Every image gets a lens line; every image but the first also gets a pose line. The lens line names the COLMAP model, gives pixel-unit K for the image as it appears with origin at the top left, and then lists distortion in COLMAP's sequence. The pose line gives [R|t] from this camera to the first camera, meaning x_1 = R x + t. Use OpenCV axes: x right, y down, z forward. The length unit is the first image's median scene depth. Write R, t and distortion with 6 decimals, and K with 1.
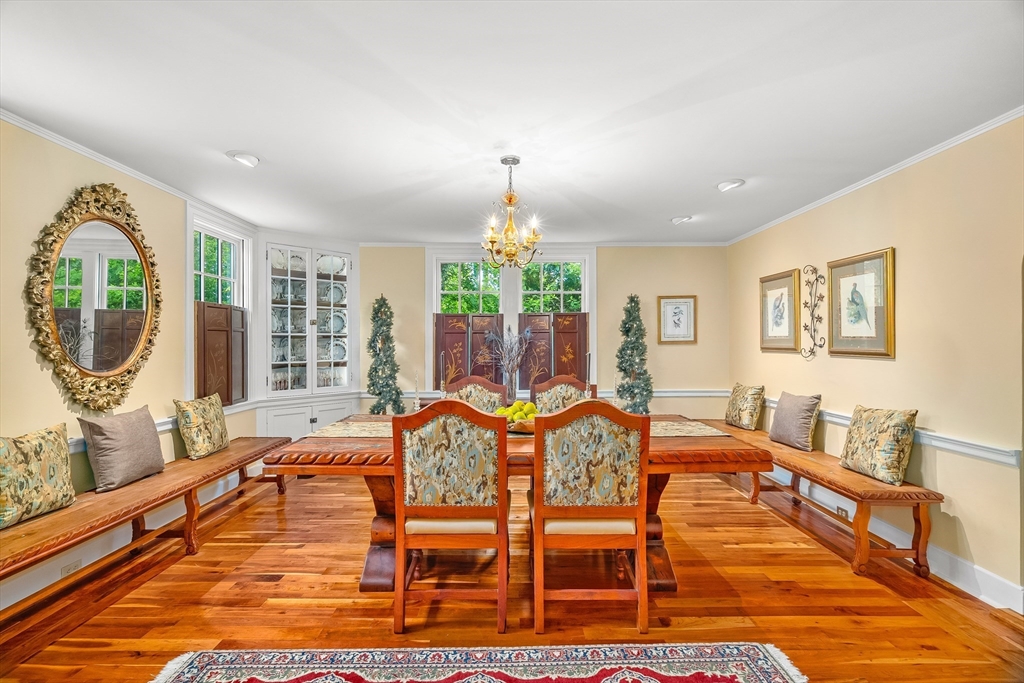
lens RADIAL K [[464.5, 0, 509.6], [0, 464.5, 338.1], [0, 0, 1]] dist [-0.001654, 0.001279]
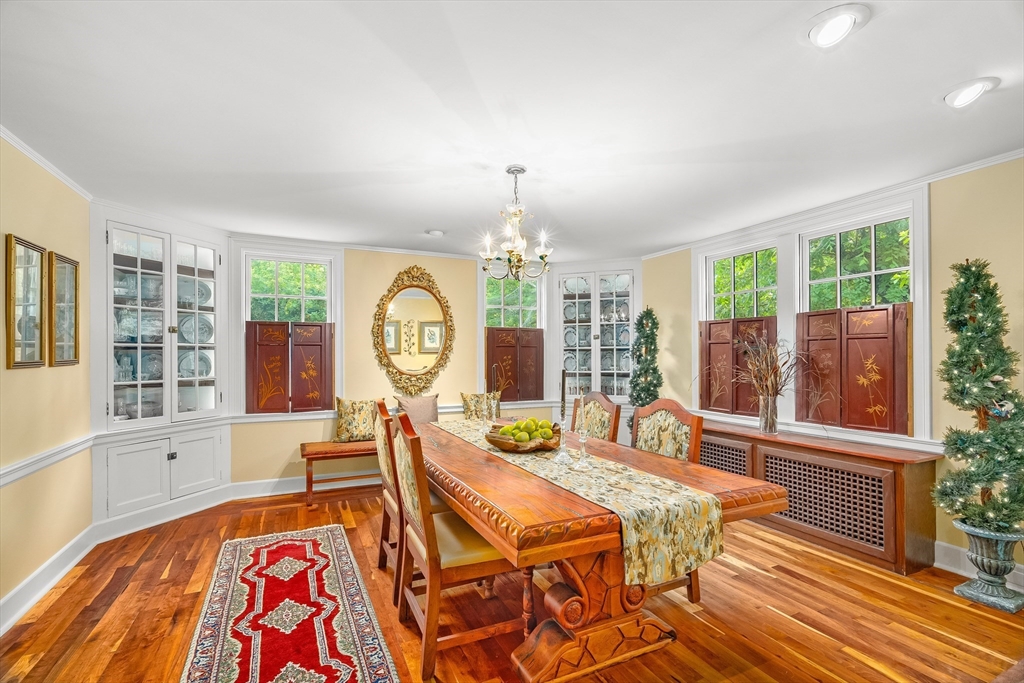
lens RADIAL K [[461.1, 0, 507.9], [0, 461.1, 352.1], [0, 0, 1]] dist [-0.000131, 0.000754]
pose [[0.433719, -0.008202, -0.901011, 0.519854], [0.011714, 0.999925, -0.003464, 0.004038], [0.900972, -0.009052, 0.433783, 0.338713]]
